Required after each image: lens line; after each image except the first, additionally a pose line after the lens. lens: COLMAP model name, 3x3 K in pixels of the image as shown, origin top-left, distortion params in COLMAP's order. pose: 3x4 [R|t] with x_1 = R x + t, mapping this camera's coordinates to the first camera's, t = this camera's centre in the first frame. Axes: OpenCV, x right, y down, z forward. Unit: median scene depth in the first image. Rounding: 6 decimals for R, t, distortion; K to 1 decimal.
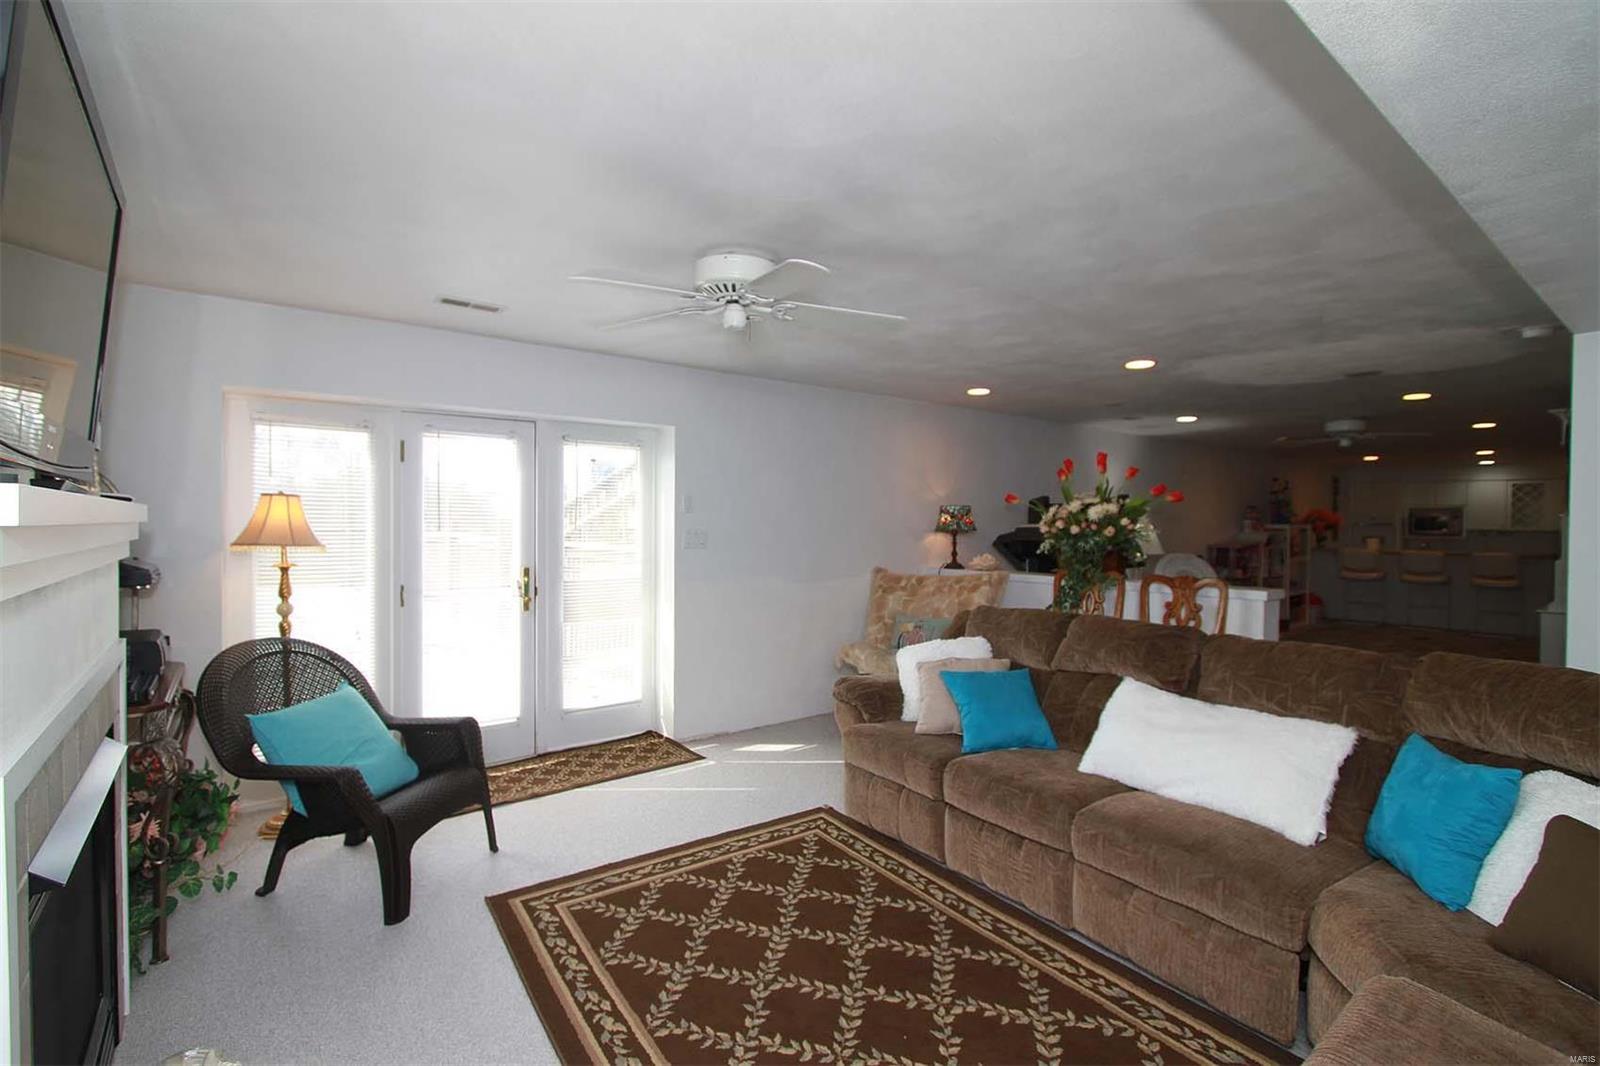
lens RADIAL K [[736.9, 0, 804.7], [0, 736.9, 533.5], [0, 0, 1]] dist [-0.012297, 0.002140]
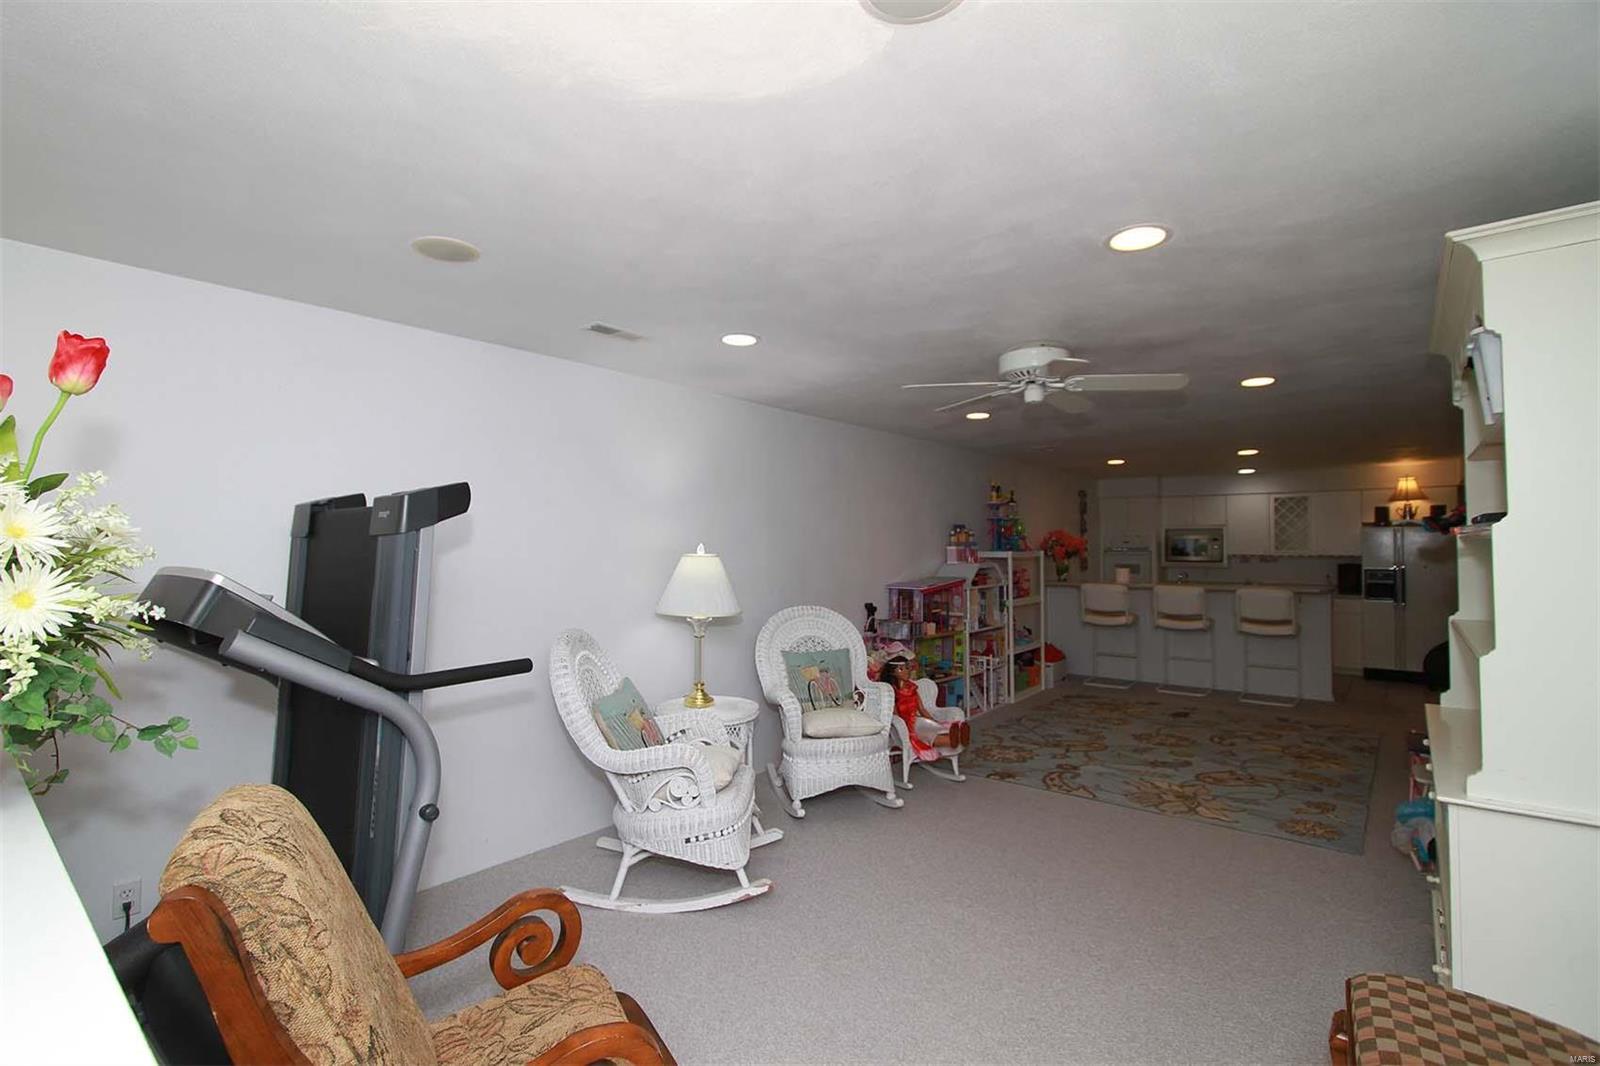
lens RADIAL K [[736.9, 0, 790.9], [0, 736.9, 534.1], [0, 0, 1]] dist [-0.012297, 0.002140]
pose [[0.978333, -0.006747, 0.206929, 0.291756], [0.014800, 0.999191, -0.037392, -0.005428], [-0.206509, 0.039645, 0.977641, 0.335390]]
